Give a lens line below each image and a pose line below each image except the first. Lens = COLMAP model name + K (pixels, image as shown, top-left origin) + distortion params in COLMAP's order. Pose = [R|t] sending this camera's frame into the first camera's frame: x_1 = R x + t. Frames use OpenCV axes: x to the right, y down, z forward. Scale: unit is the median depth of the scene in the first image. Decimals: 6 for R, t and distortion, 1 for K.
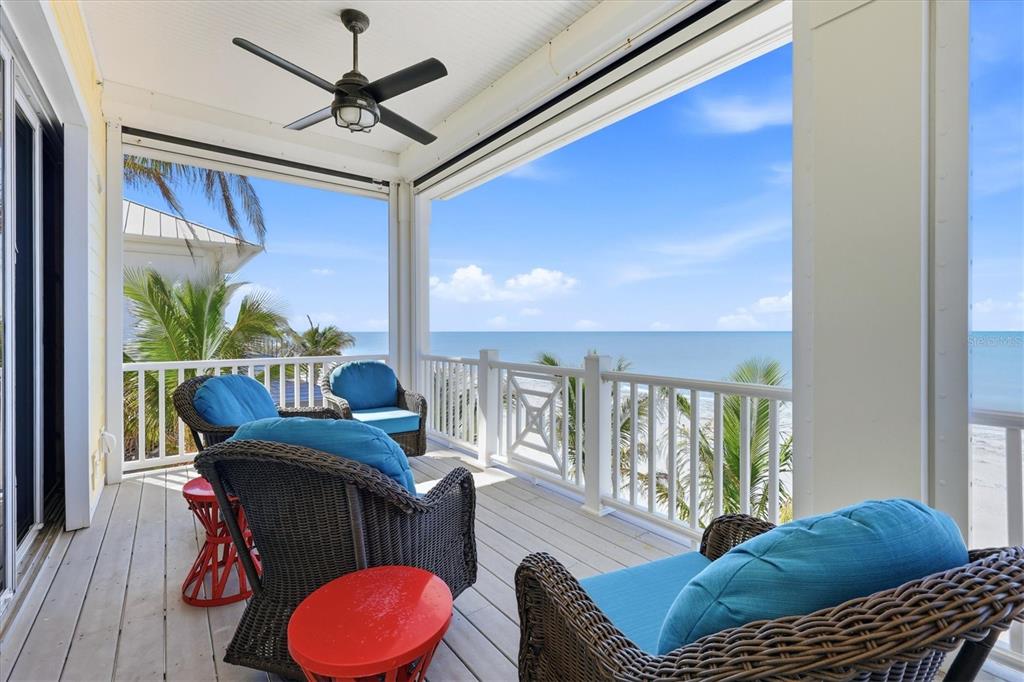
lens RADIAL K [[456.3, 0, 513.3], [0, 456.3, 324.4], [0, 0, 1]] dist [0.057300, -0.041054]
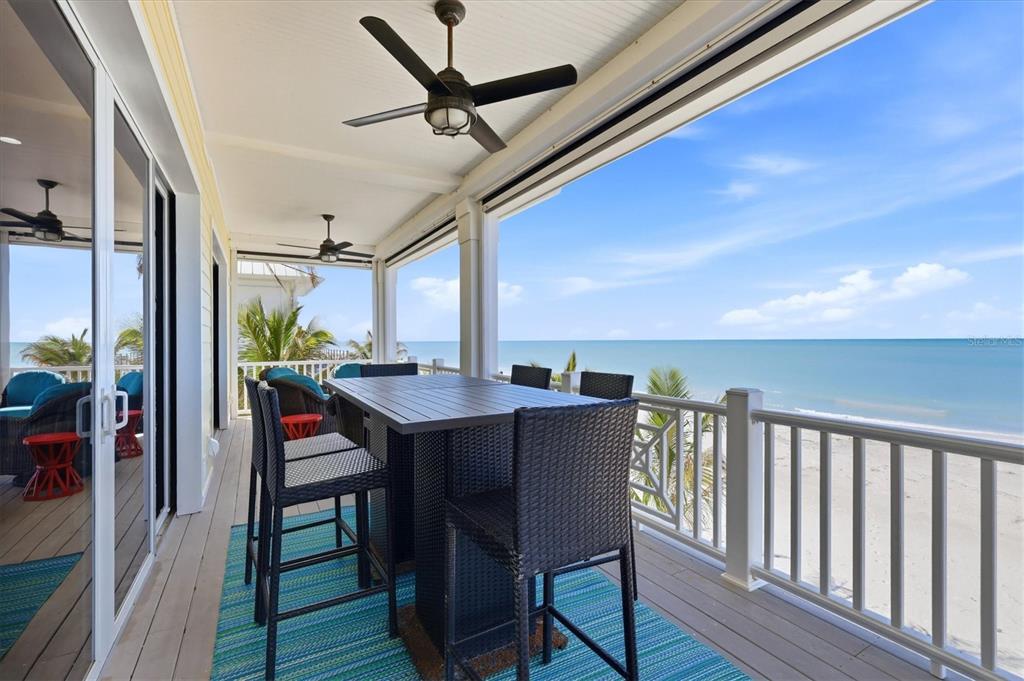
lens RADIAL K [[444.9, 0, 512.0], [0, 444.9, 340.5], [0, 0, 1]] dist [-0.001048, 0.000347]
pose [[0.992598, -0.000750, -0.121446, 0.549339], [0.002196, 0.999928, 0.011767, -0.030143], [0.121429, -0.011946, 0.992528, -0.730887]]
